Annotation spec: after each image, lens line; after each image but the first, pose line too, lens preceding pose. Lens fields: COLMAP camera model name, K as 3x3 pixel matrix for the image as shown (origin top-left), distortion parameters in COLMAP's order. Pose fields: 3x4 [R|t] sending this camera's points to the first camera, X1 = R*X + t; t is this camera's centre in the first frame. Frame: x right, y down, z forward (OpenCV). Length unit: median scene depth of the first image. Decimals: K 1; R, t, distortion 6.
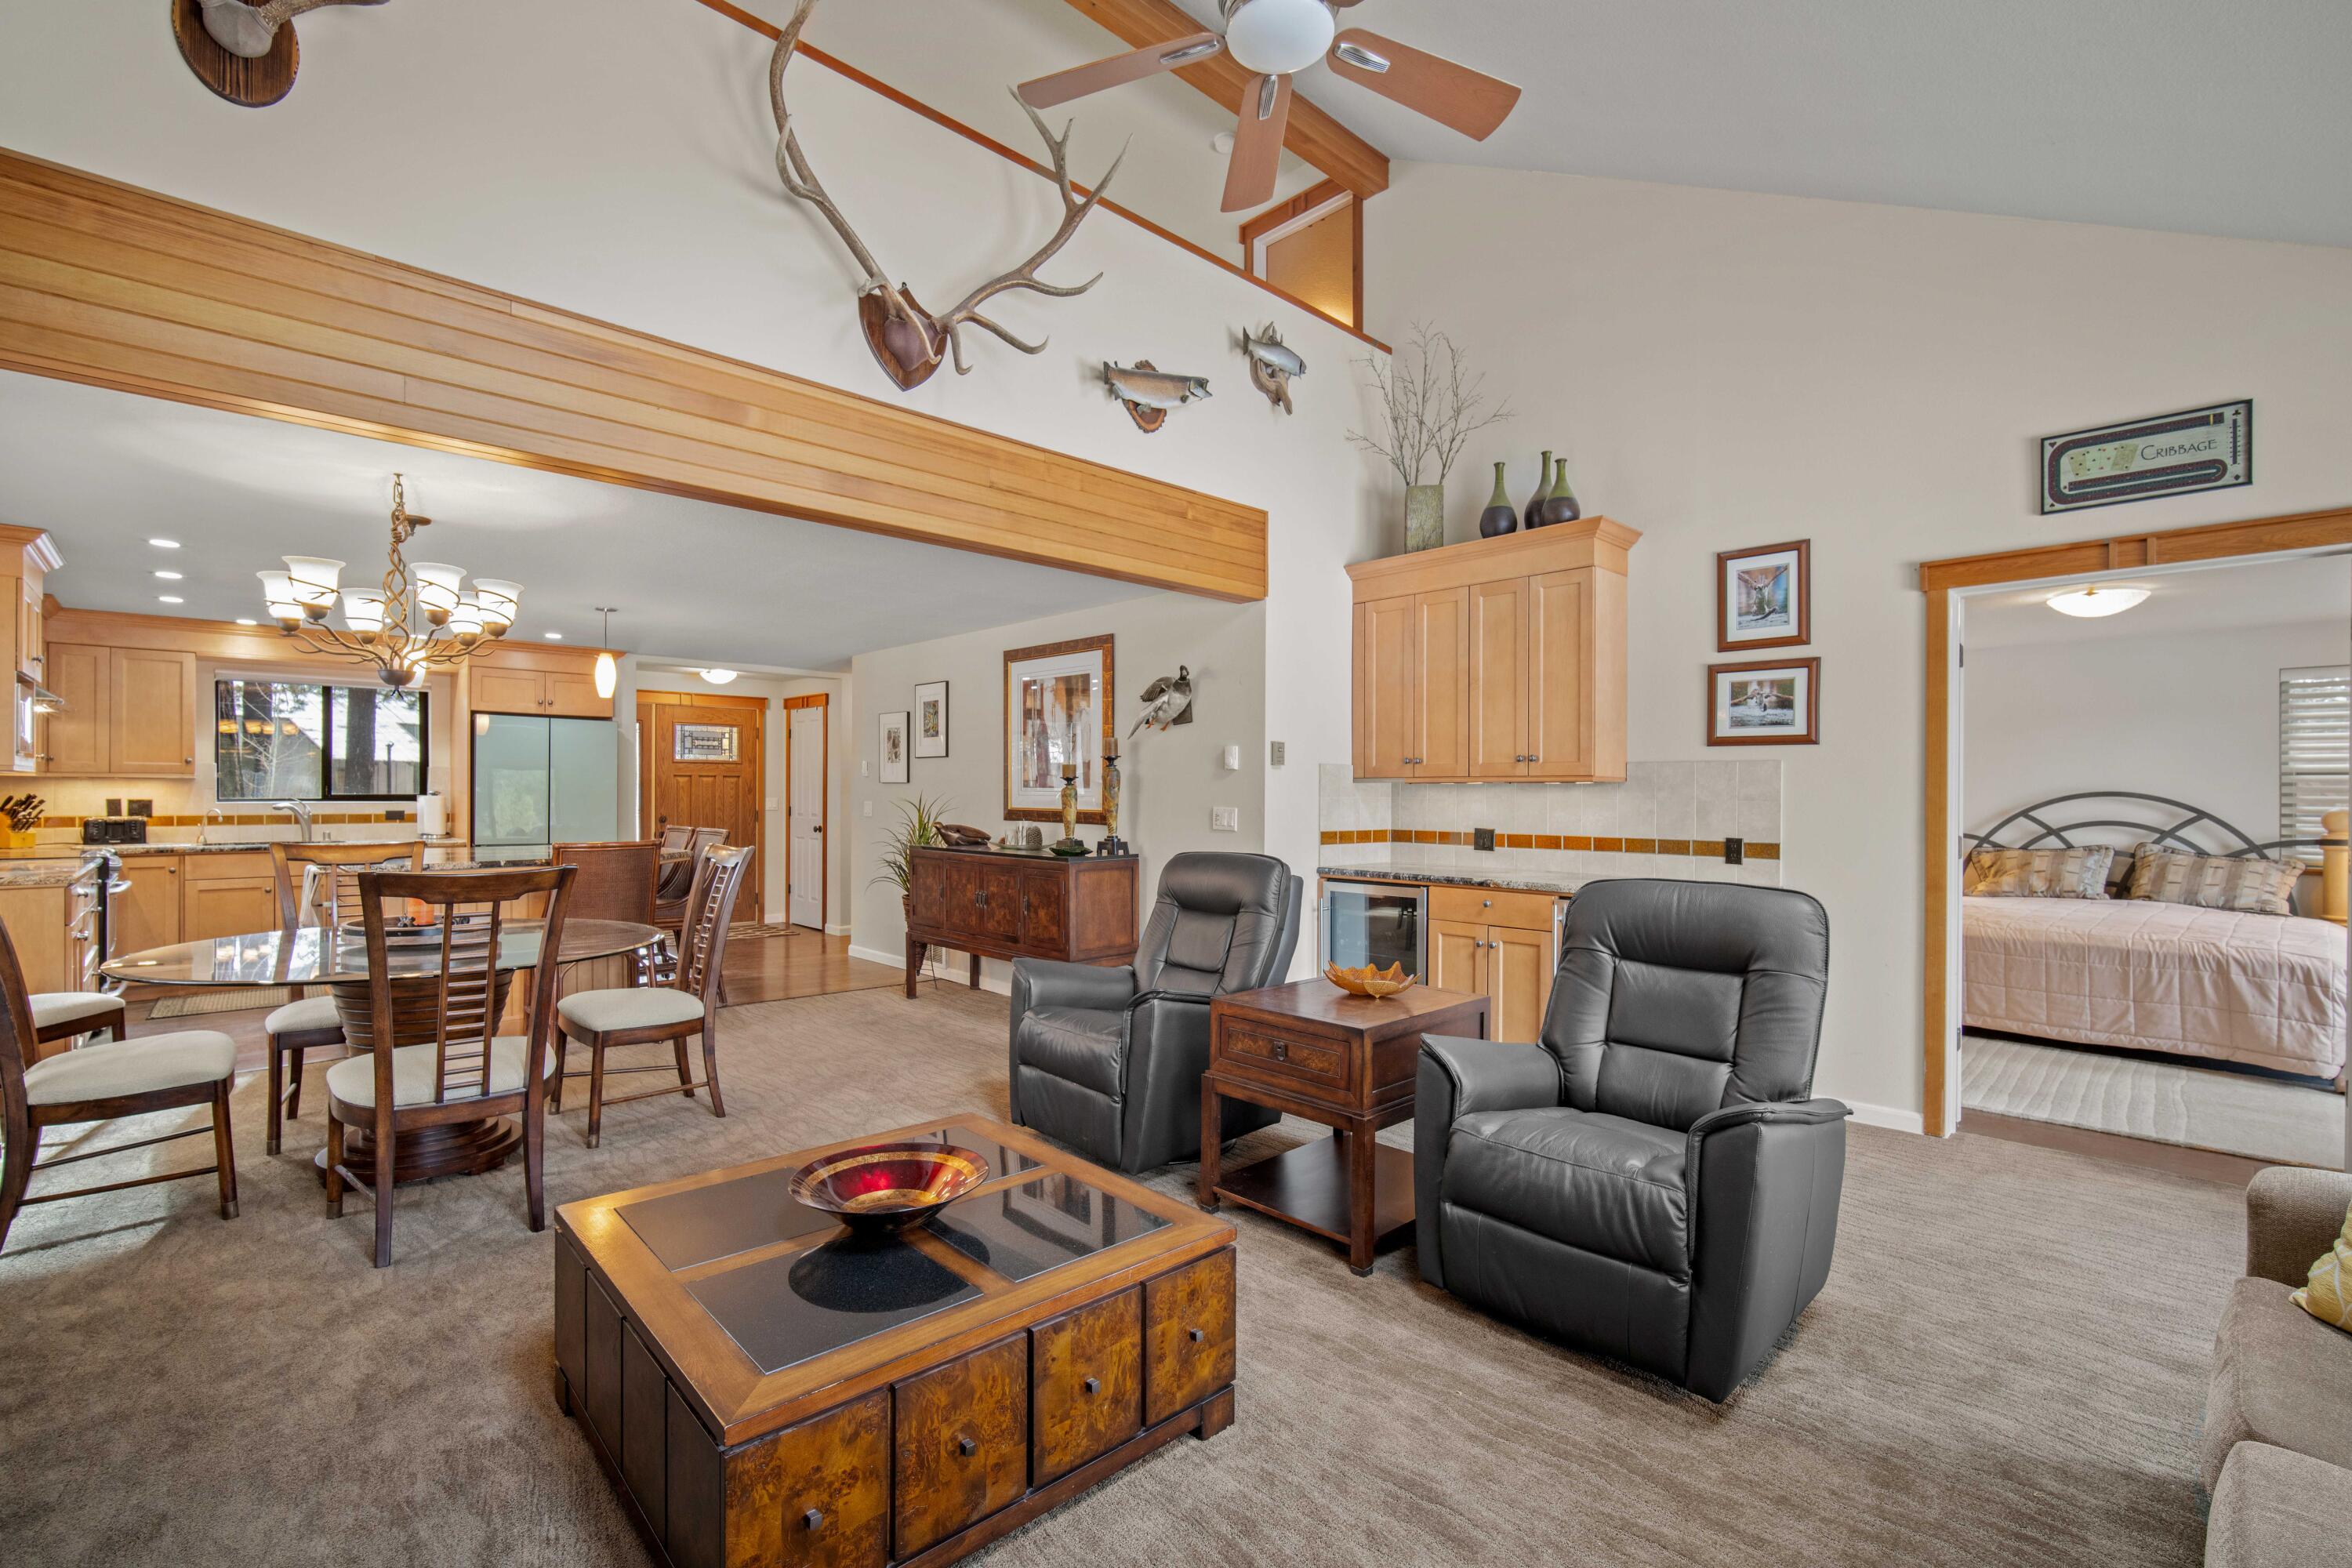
lens RADIAL K [[1026.3, 0, 1165.6], [0, 1026.3, 785.9], [0, 0, 1]] dist [-0.008541, 0.000117]
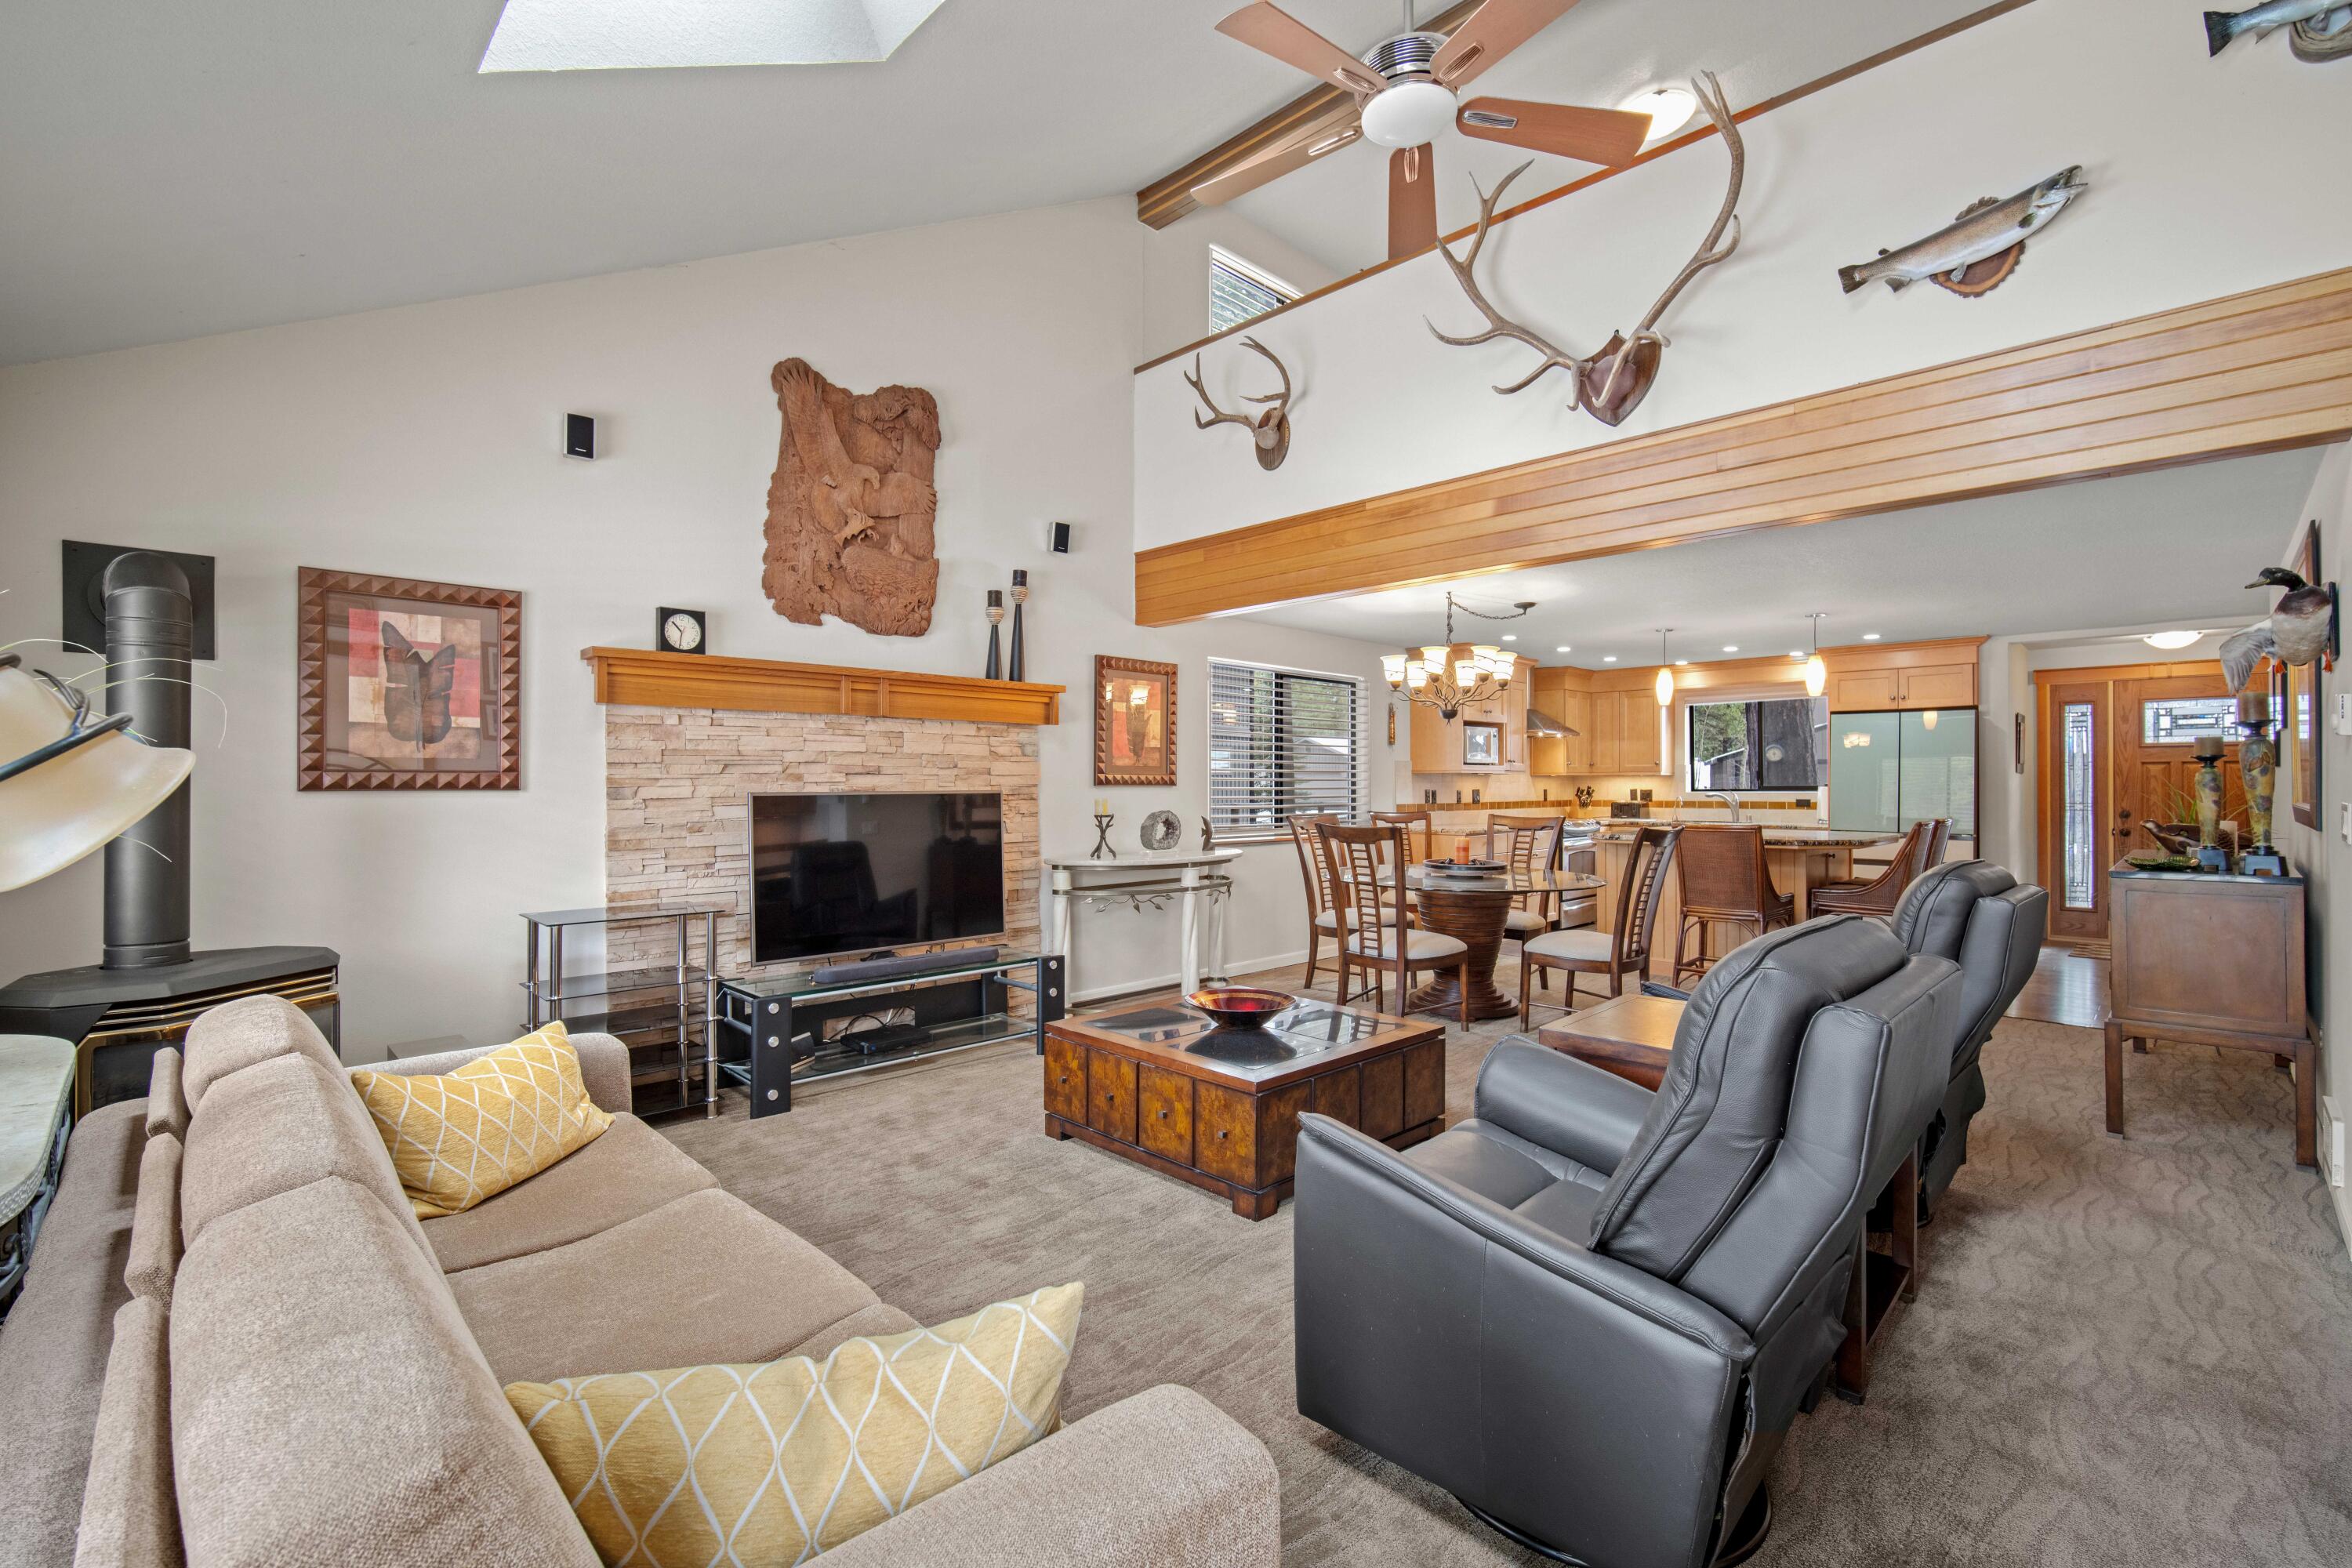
lens RADIAL K [[1026.3, 0, 1195.4], [0, 1026.3, 779.8], [0, 0, 1]] dist [-0.008541, 0.000117]
pose [[0.032907, -0.009817, -0.999410, 0.495491], [0.009391, 0.999911, -0.009513, 0.007053], [0.999414, -0.009073, 0.032996, 0.283862]]
